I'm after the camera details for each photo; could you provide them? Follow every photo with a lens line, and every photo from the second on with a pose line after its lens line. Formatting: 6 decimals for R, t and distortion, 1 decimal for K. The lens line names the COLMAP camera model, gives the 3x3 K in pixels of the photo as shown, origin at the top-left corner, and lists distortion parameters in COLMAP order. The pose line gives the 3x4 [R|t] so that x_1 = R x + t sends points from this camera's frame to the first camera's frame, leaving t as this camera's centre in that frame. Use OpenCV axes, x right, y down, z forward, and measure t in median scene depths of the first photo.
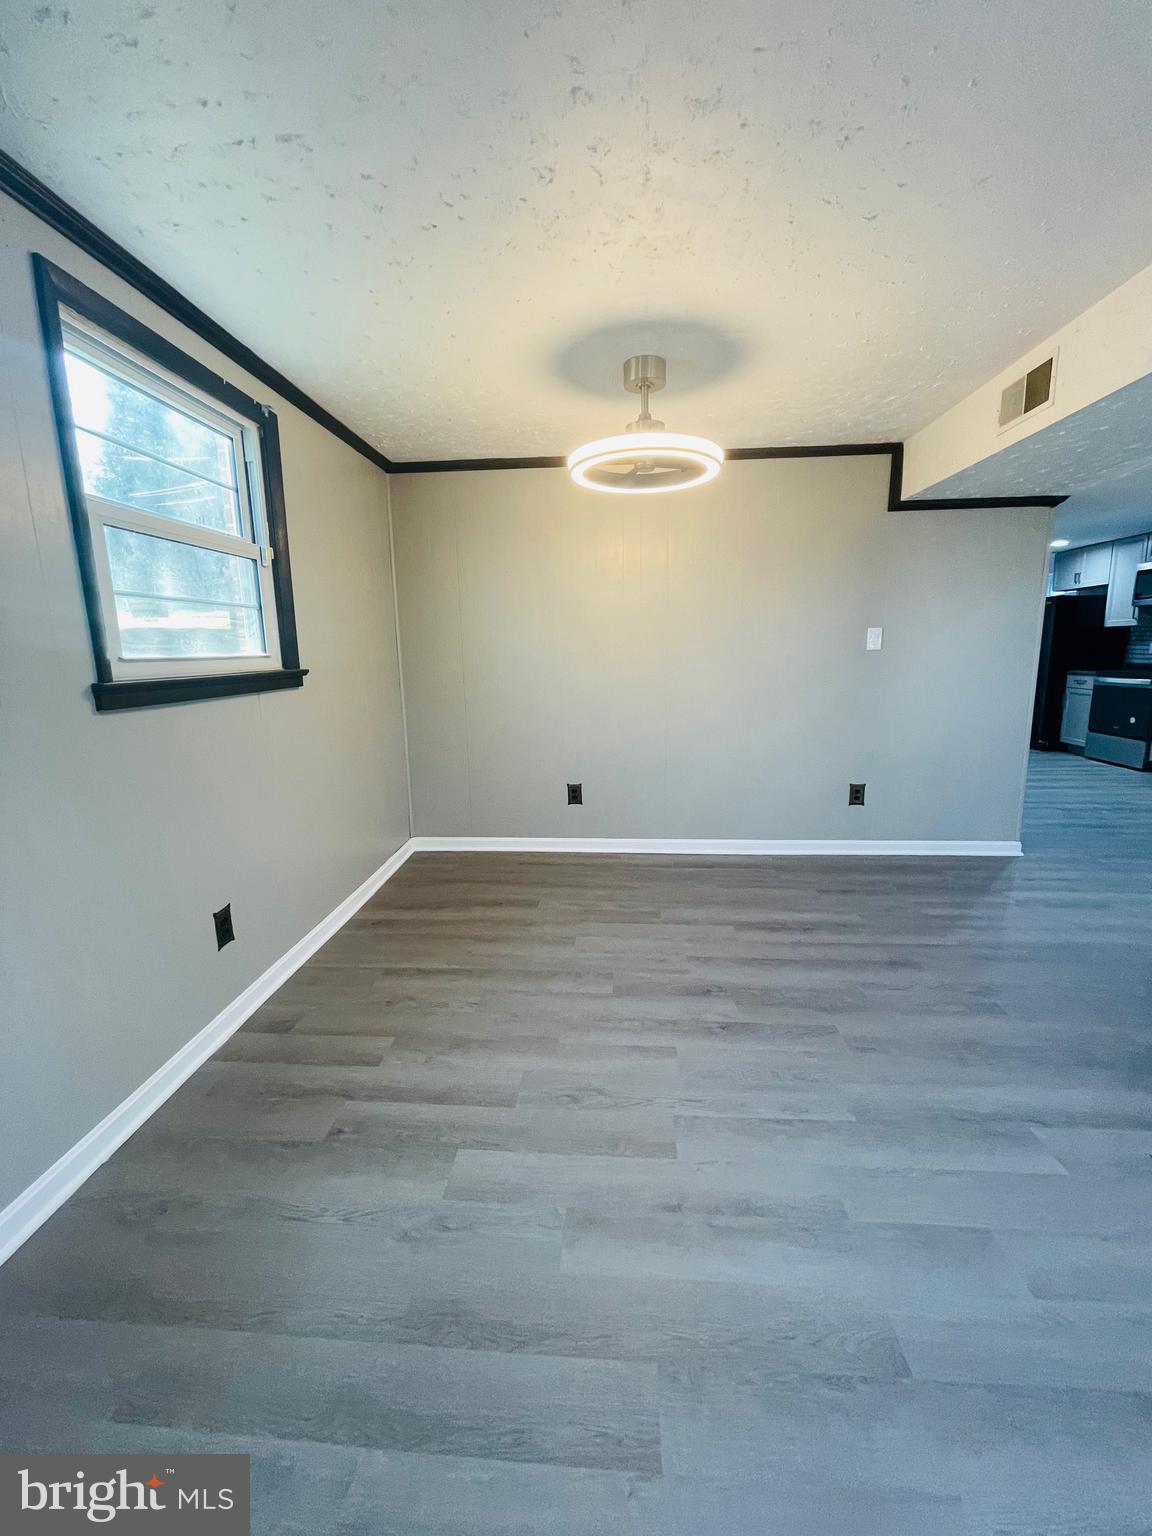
lens RADIAL K [[617.2, 0, 573.8], [0, 617.2, 763.5], [0, 0, 1]] dist [-0.010735, 0.000238]
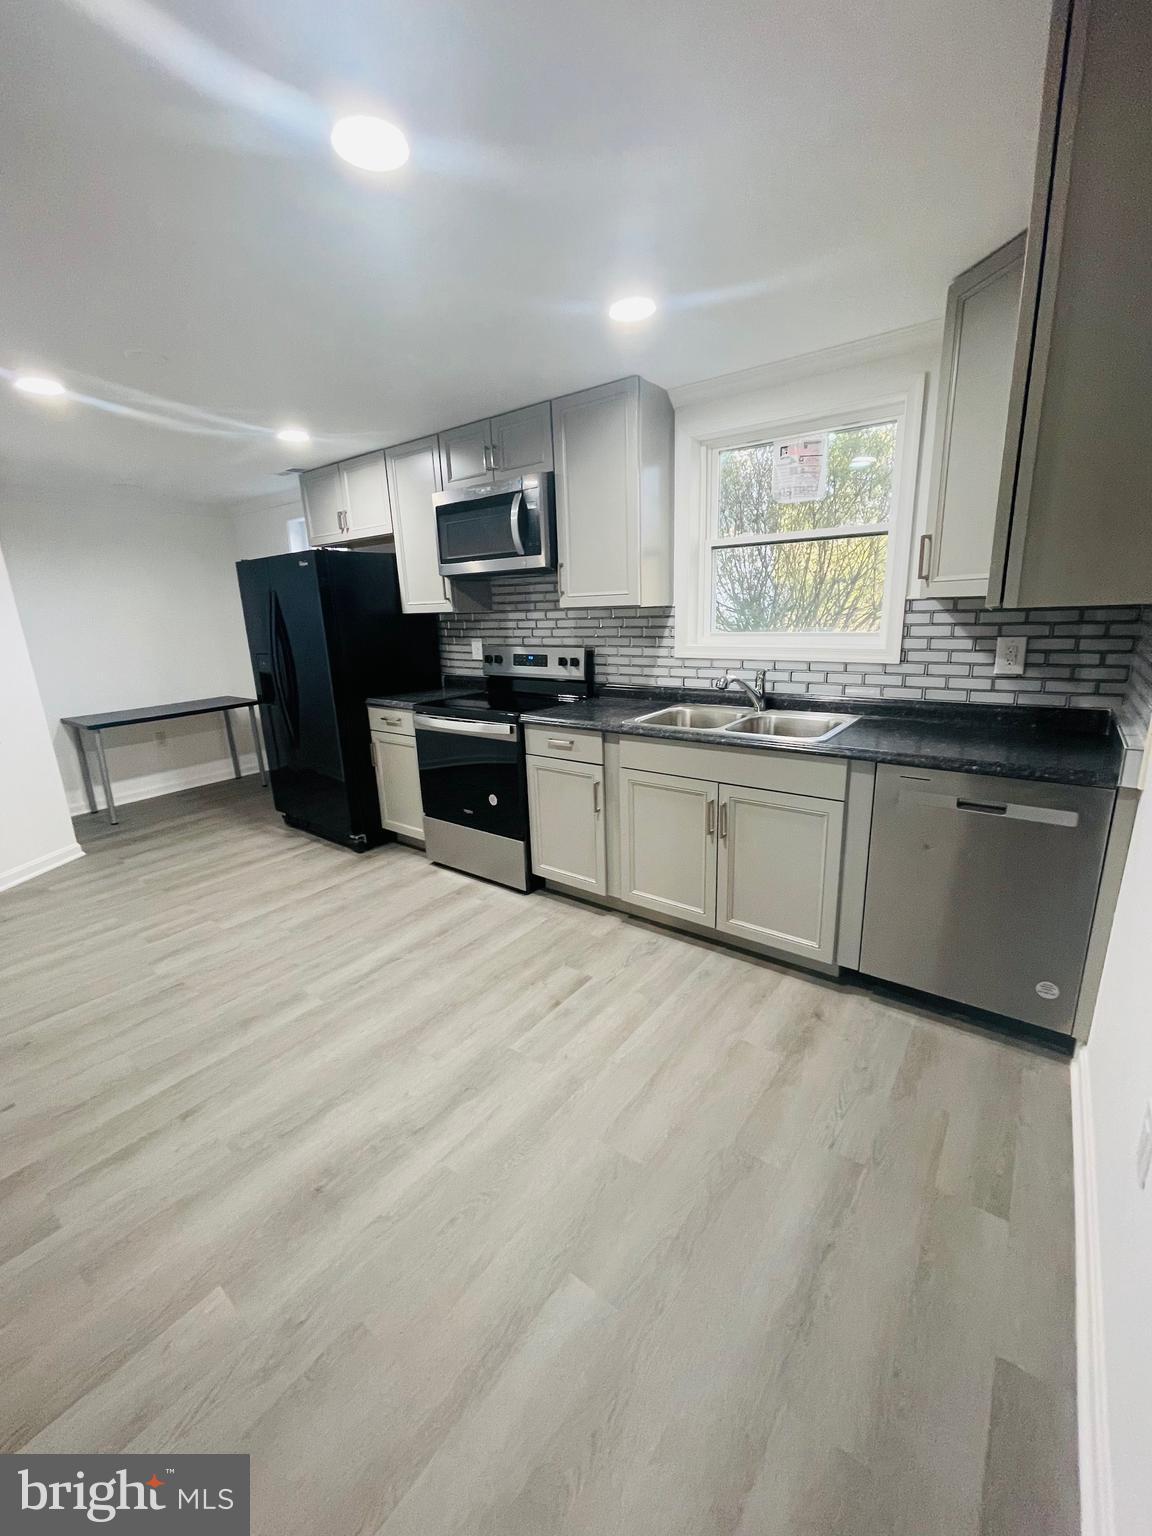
lens RADIAL K [[617.2, 0, 573.8], [0, 617.2, 763.5], [0, 0, 1]] dist [-0.010735, 0.000238]
pose [[0.541133, -0.212451, 0.813658, 0.481788], [0.178482, 0.974533, 0.135754, -0.143052], [-0.821778, 0.071762, 0.565271, 0.584610]]
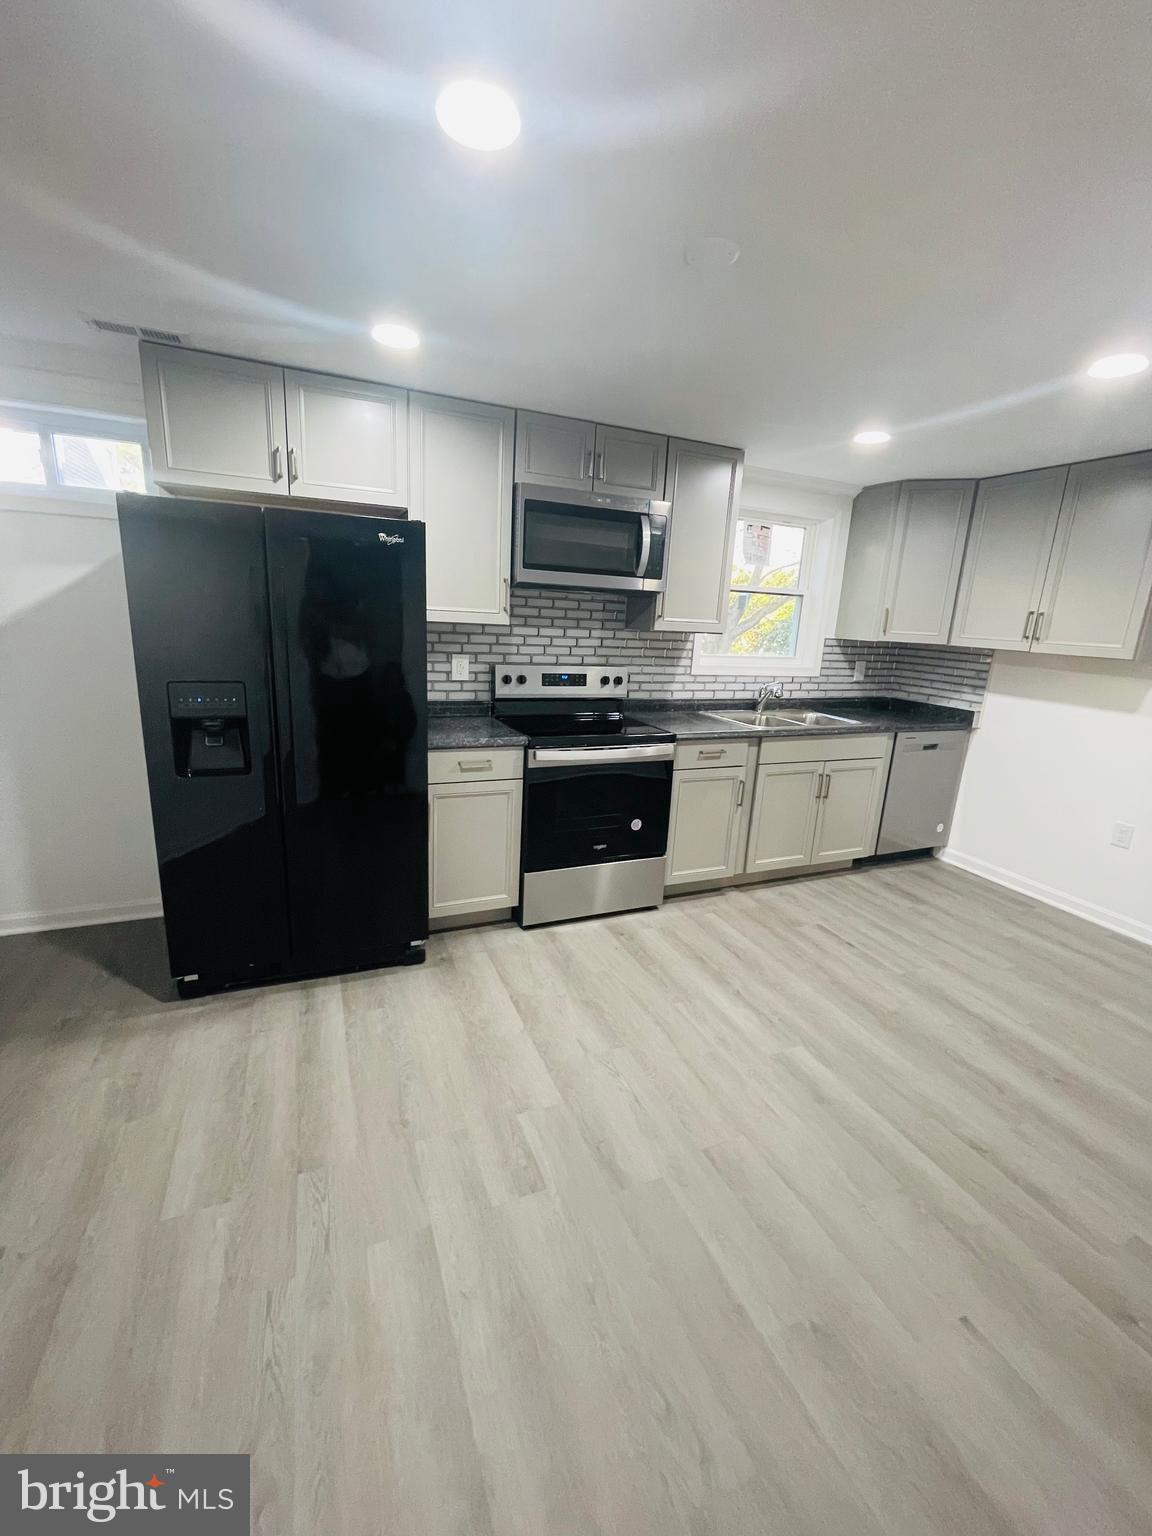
lens RADIAL K [[617.2, 0, 573.8], [0, 617.2, 763.5], [0, 0, 1]] dist [-0.010735, 0.000238]
pose [[-0.455751, -0.214807, 0.863799, 0.461935], [0.120213, 0.946699, 0.298849, -0.247158], [-0.881952, 0.240041, -0.405637, 1.113439]]
